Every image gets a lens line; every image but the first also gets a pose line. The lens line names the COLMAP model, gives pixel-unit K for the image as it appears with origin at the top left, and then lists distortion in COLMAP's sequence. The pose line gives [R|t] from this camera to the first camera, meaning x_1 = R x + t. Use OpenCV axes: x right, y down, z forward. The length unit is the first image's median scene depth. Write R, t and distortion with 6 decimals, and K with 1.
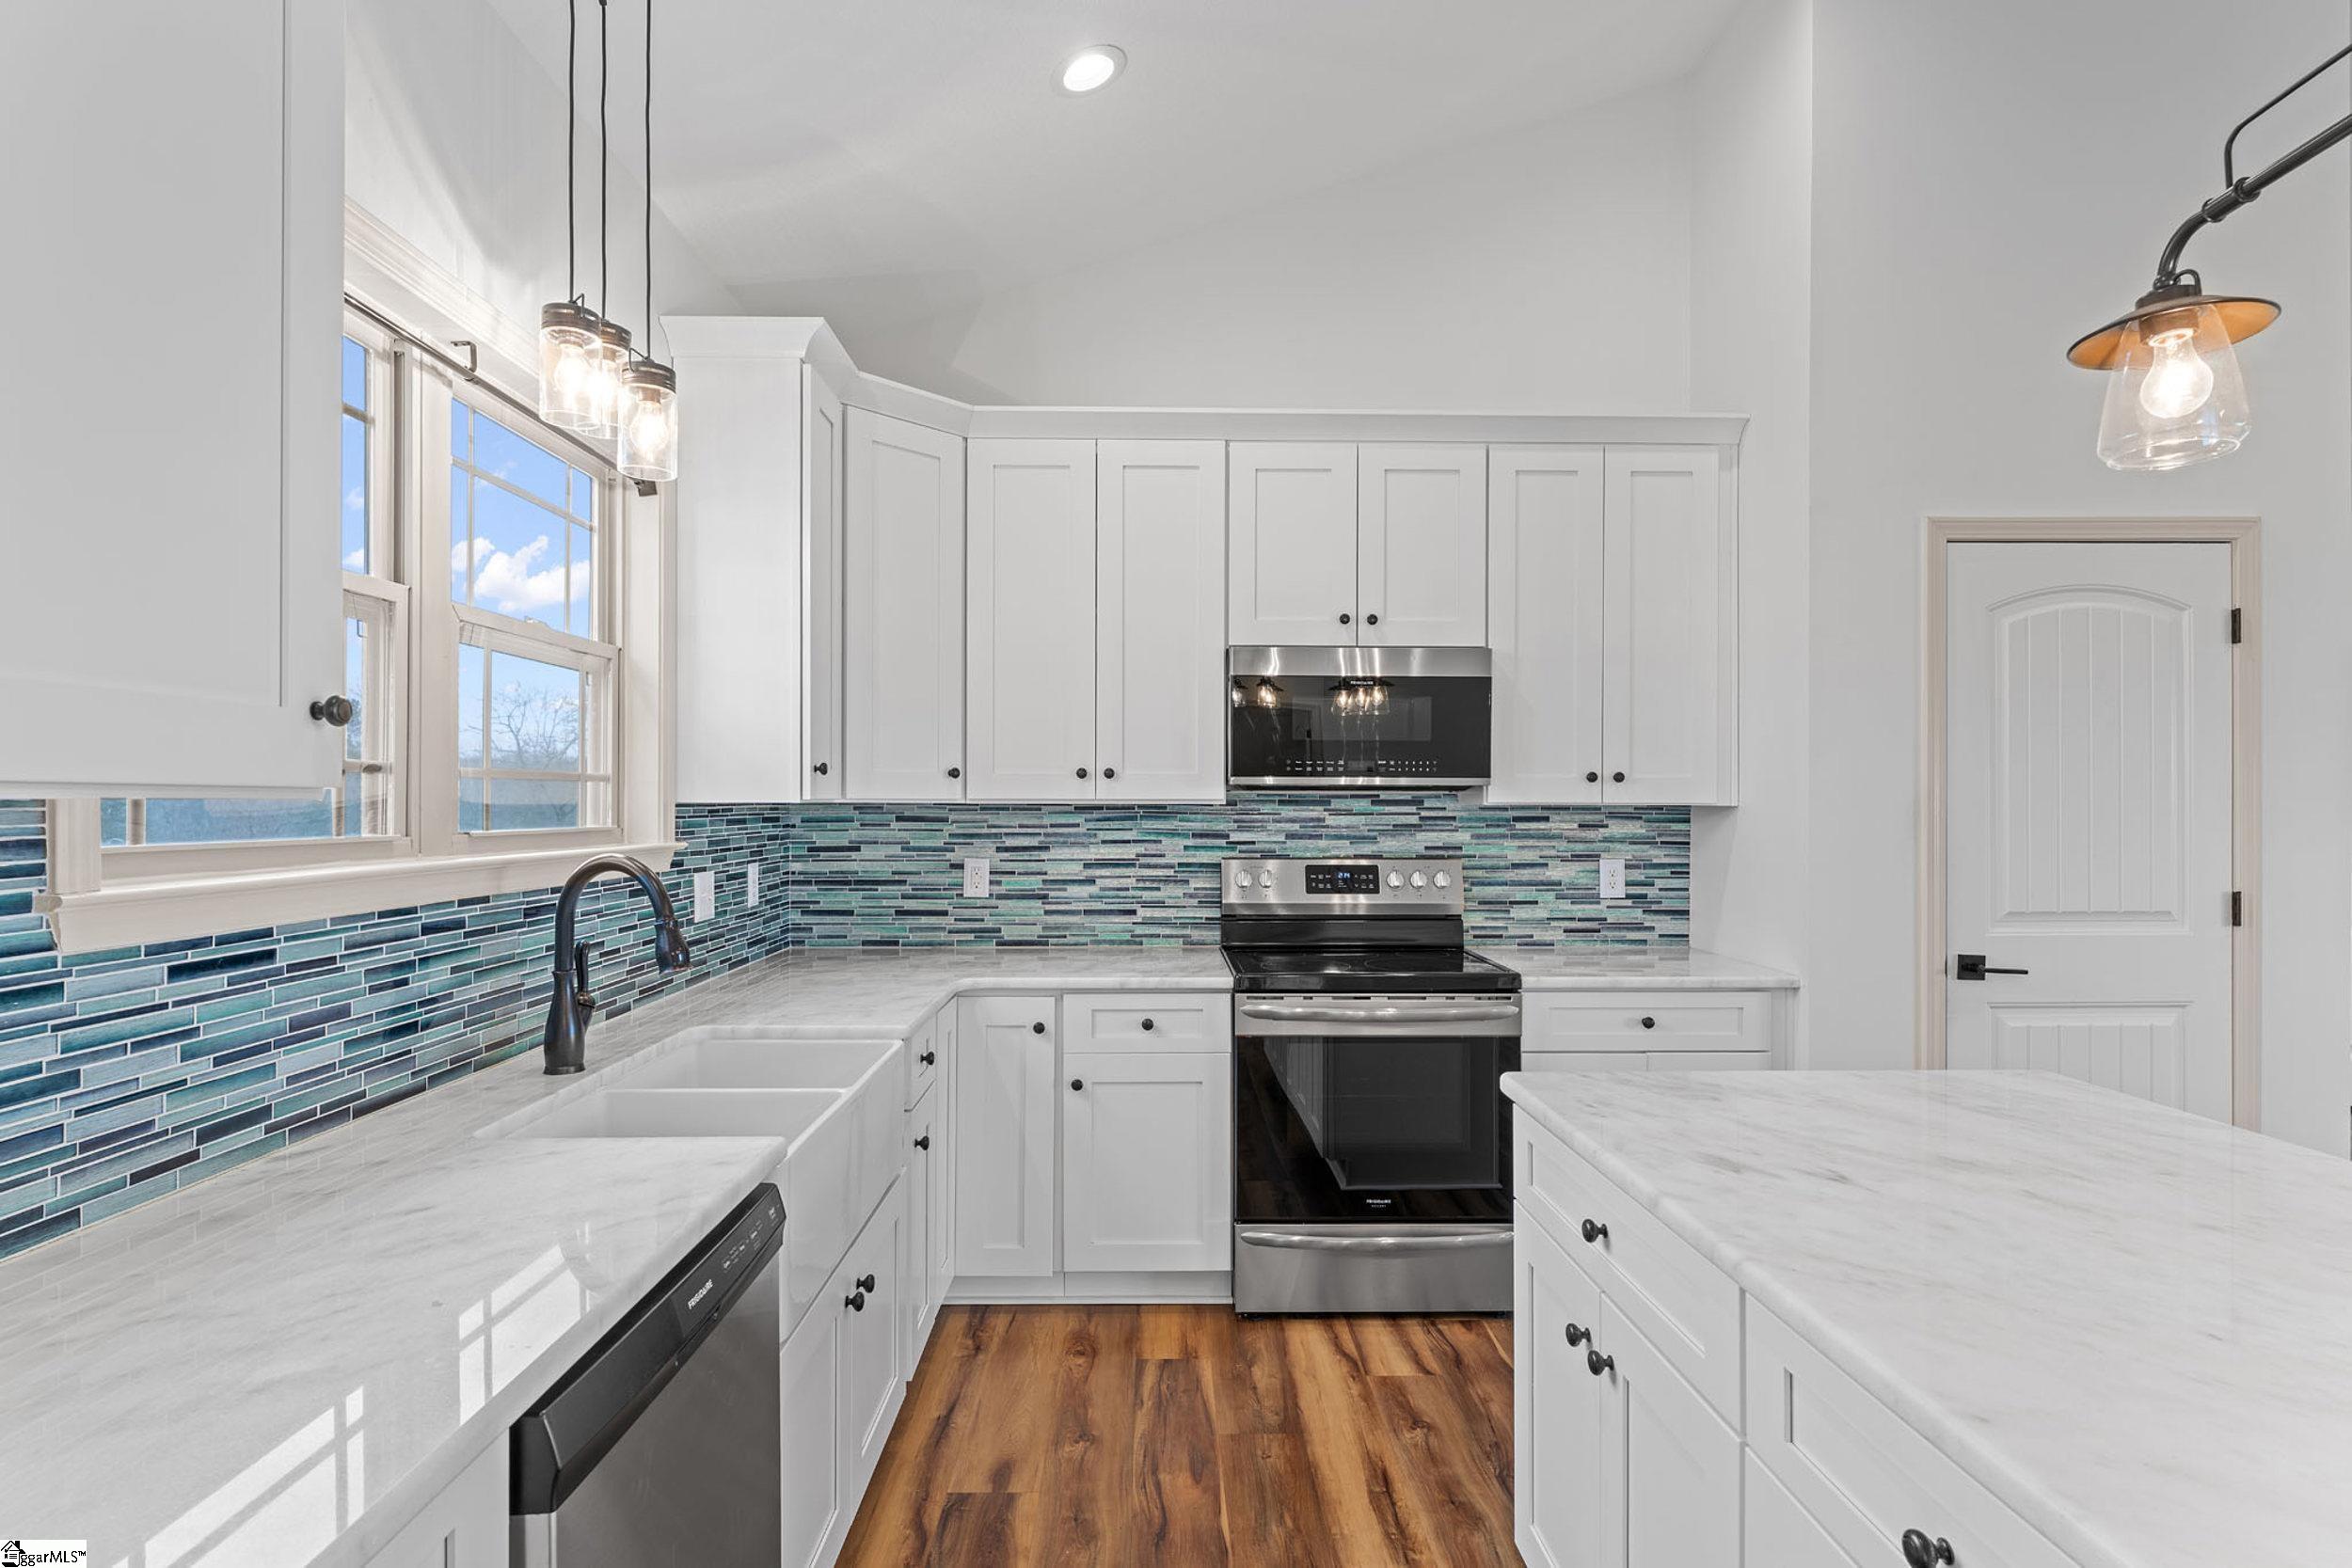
lens RADIAL K [[1171.1, 0, 1164.4], [0, 1171.1, 805.2], [0, 0, 1]] dist [0.000527, -0.000756]
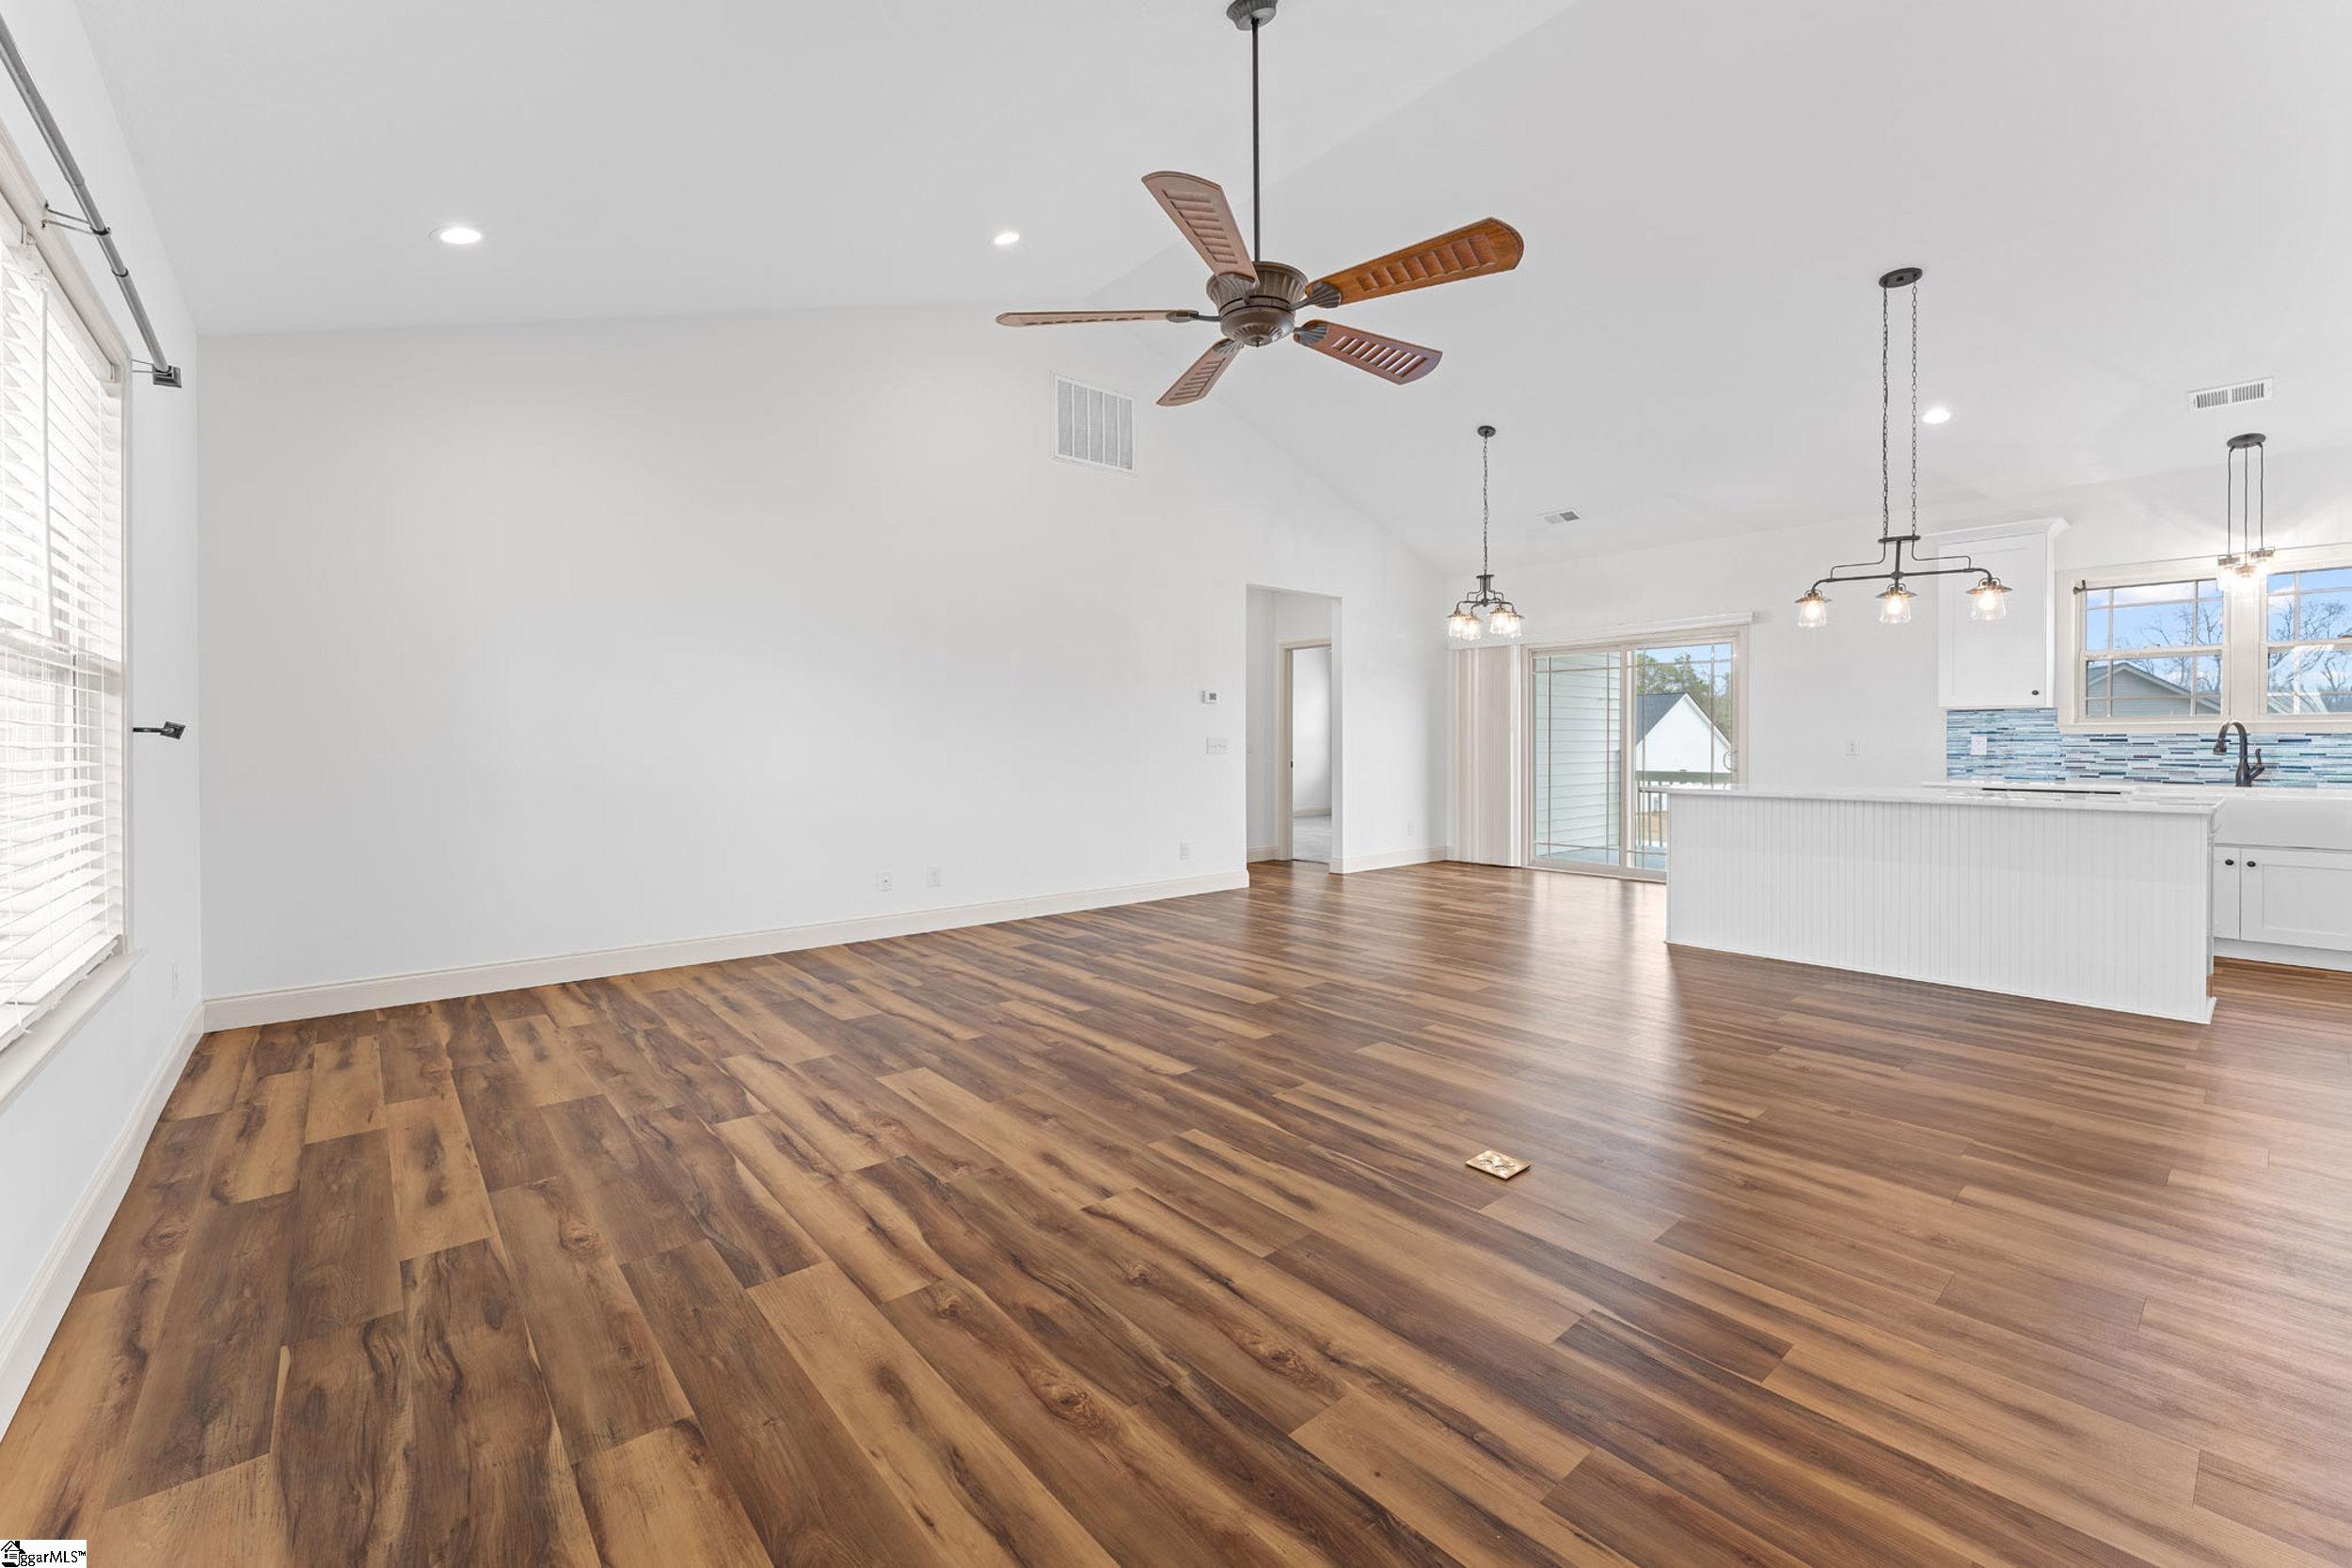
lens RADIAL K [[966.1, 0, 1182.7], [0, 966.1, 748.3], [0, 0, 1]] dist [0.000000, -0.000157]
pose [[-0.763056, 0.003750, -0.646321, 1.918095], [-0.001308, 0.999972, 0.007346, 0.057563], [0.646331, 0.006451, -0.763030, 0.631826]]
